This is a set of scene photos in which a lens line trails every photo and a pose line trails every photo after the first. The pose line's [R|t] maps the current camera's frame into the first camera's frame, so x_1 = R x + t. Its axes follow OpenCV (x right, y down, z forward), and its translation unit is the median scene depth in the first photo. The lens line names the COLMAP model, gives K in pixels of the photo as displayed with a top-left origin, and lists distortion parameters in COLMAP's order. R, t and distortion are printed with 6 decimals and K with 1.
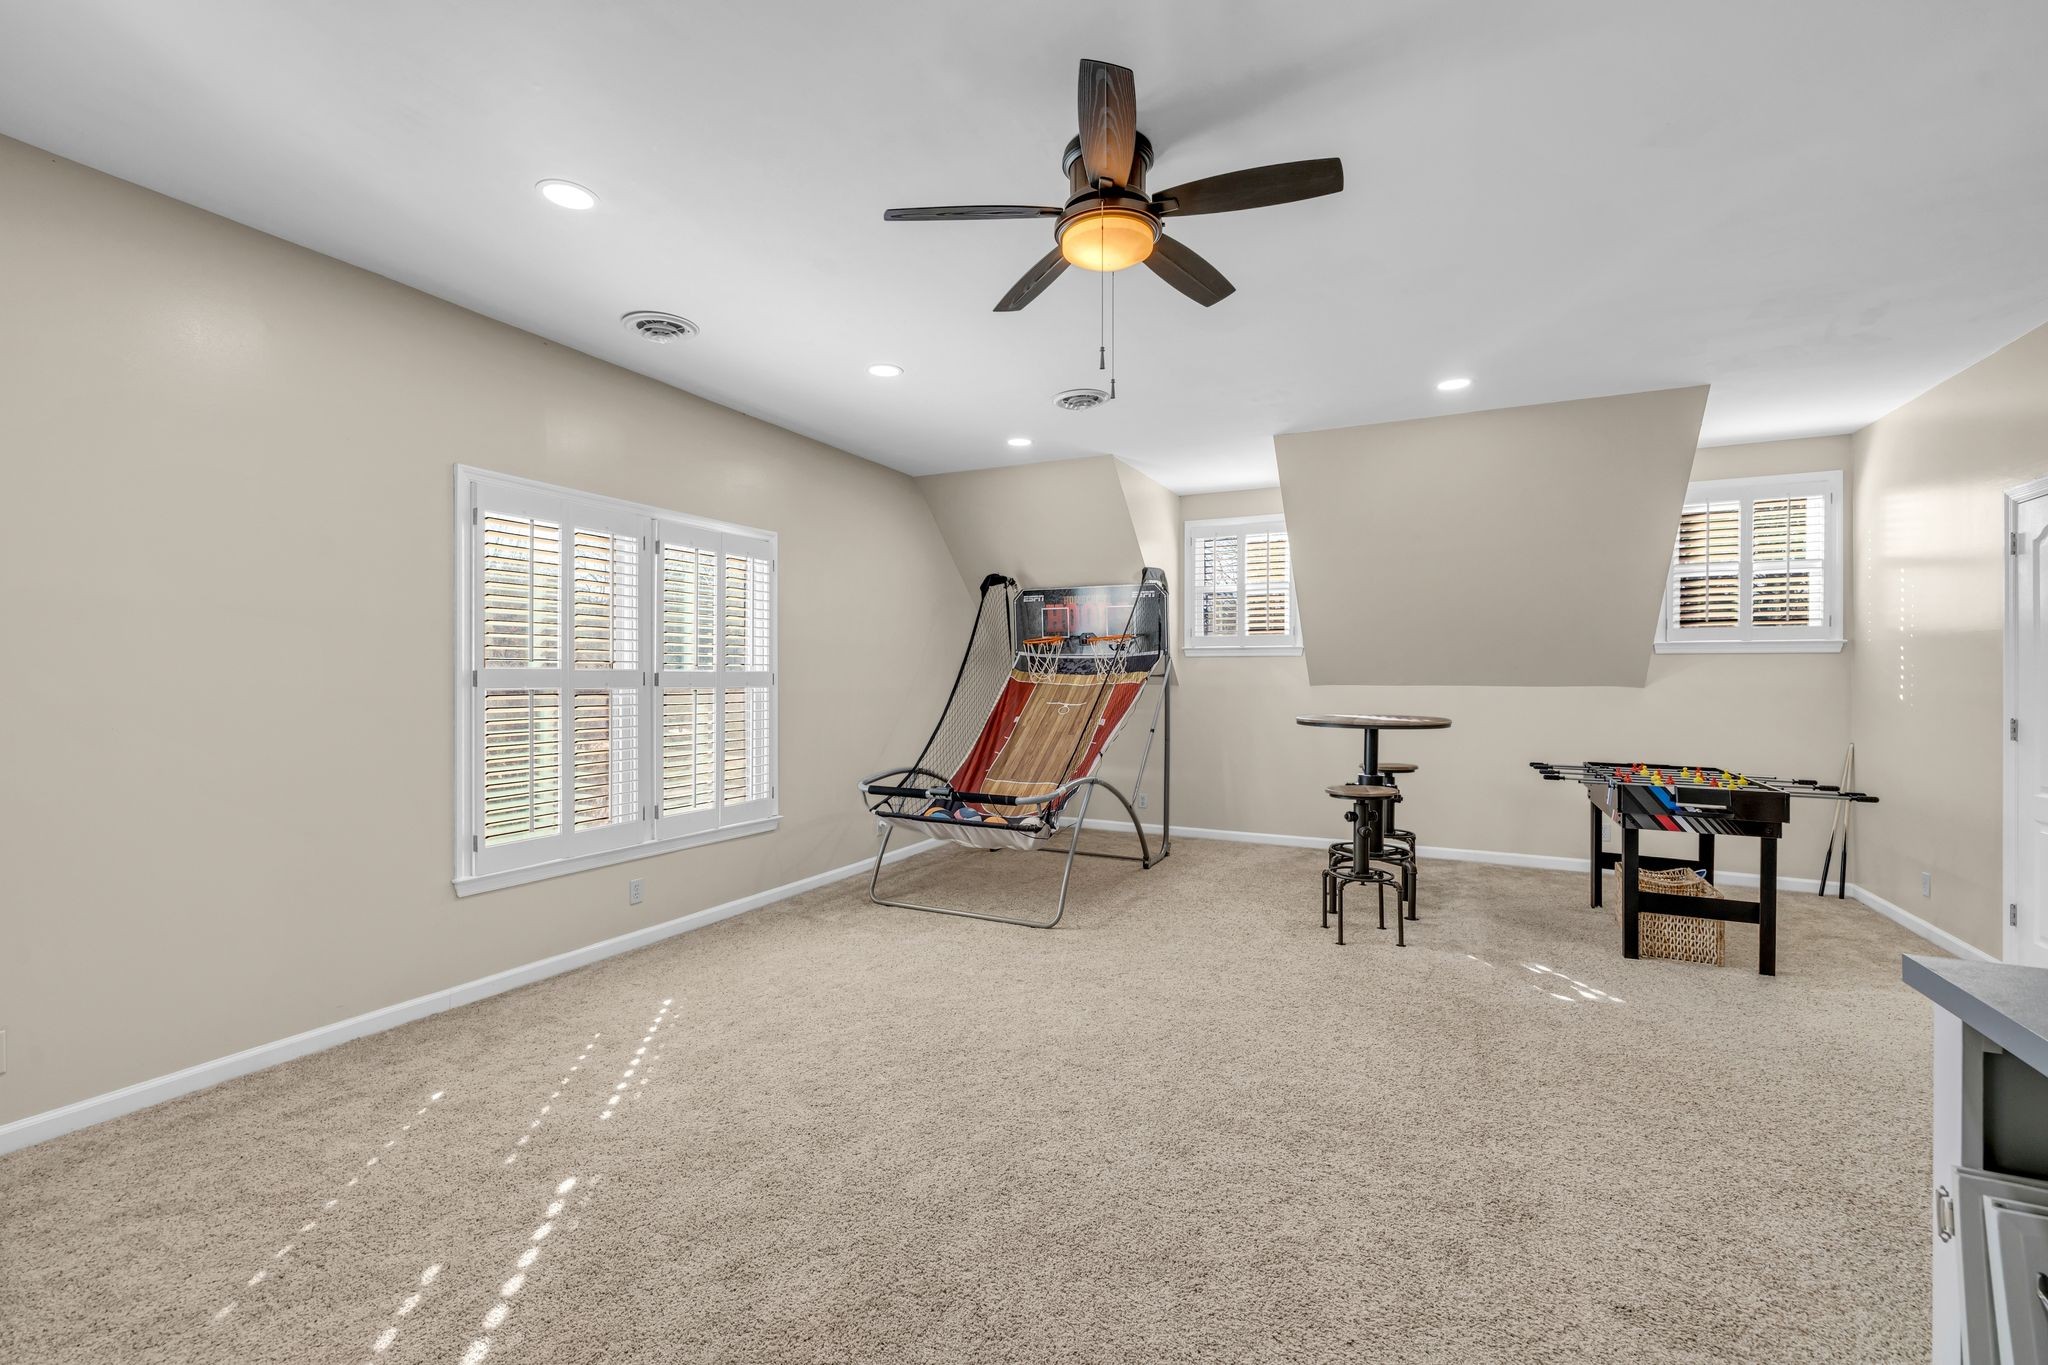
lens RADIAL K [[867.9, 0, 1013.0], [0, 867.9, 677.9], [0, 0, 1]] dist [-0.002339, -0.000060]
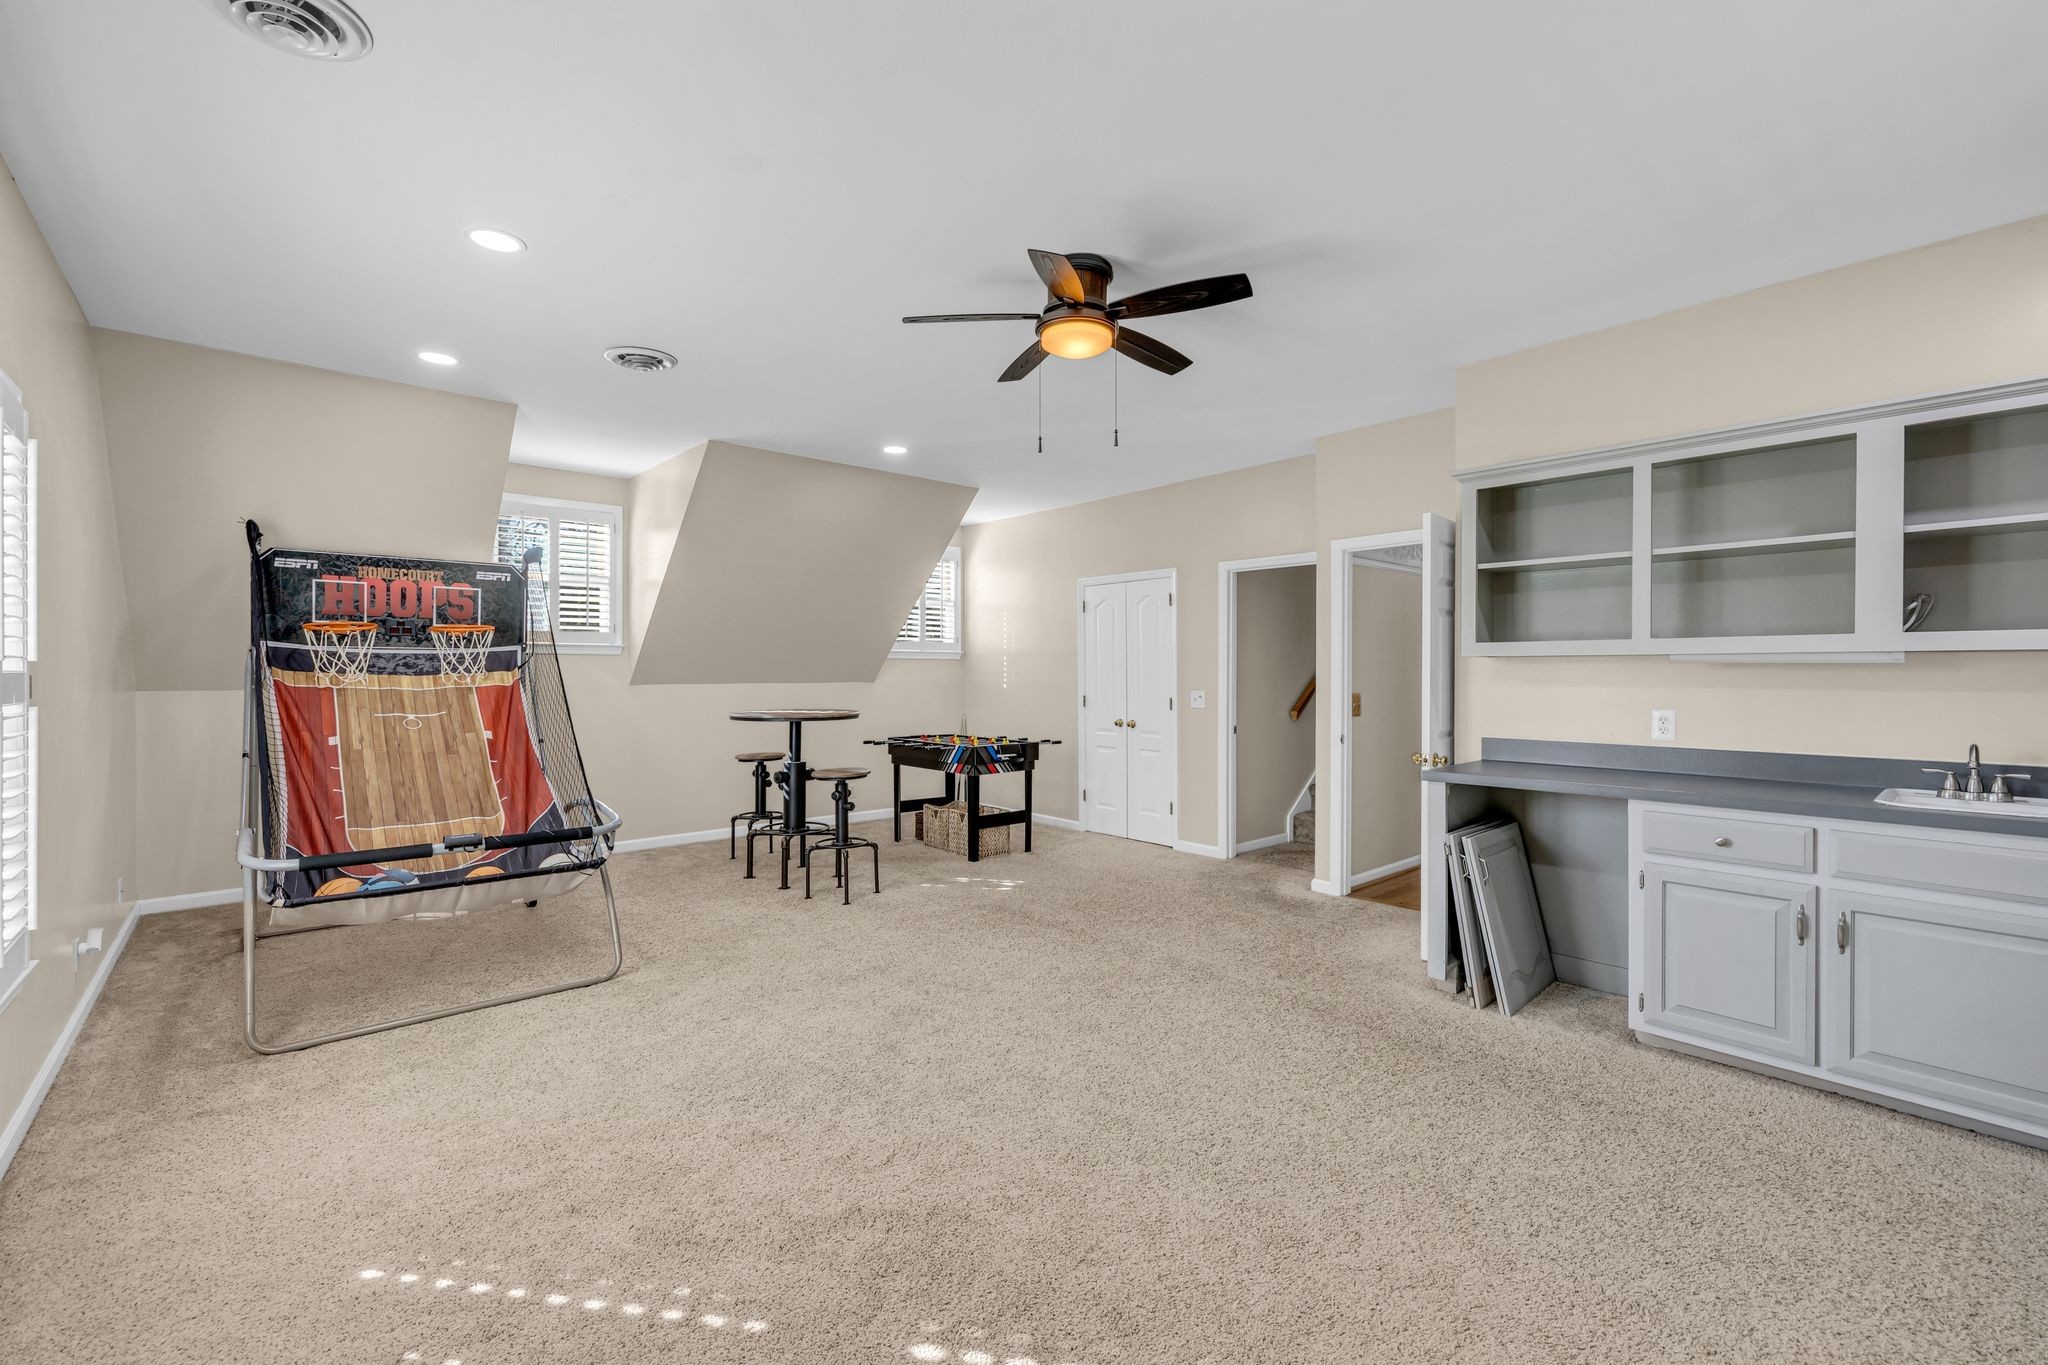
lens RADIAL K [[867.9, 0, 1038.8], [0, 867.9, 675.7], [0, 0, 1]] dist [-0.002339, -0.000060]
pose [[0.359528, -0.005339, 0.933119, -0.643070], [0.004549, 0.999982, 0.003969, -0.005652], [-0.933123, 0.002818, 0.359546, 0.343967]]
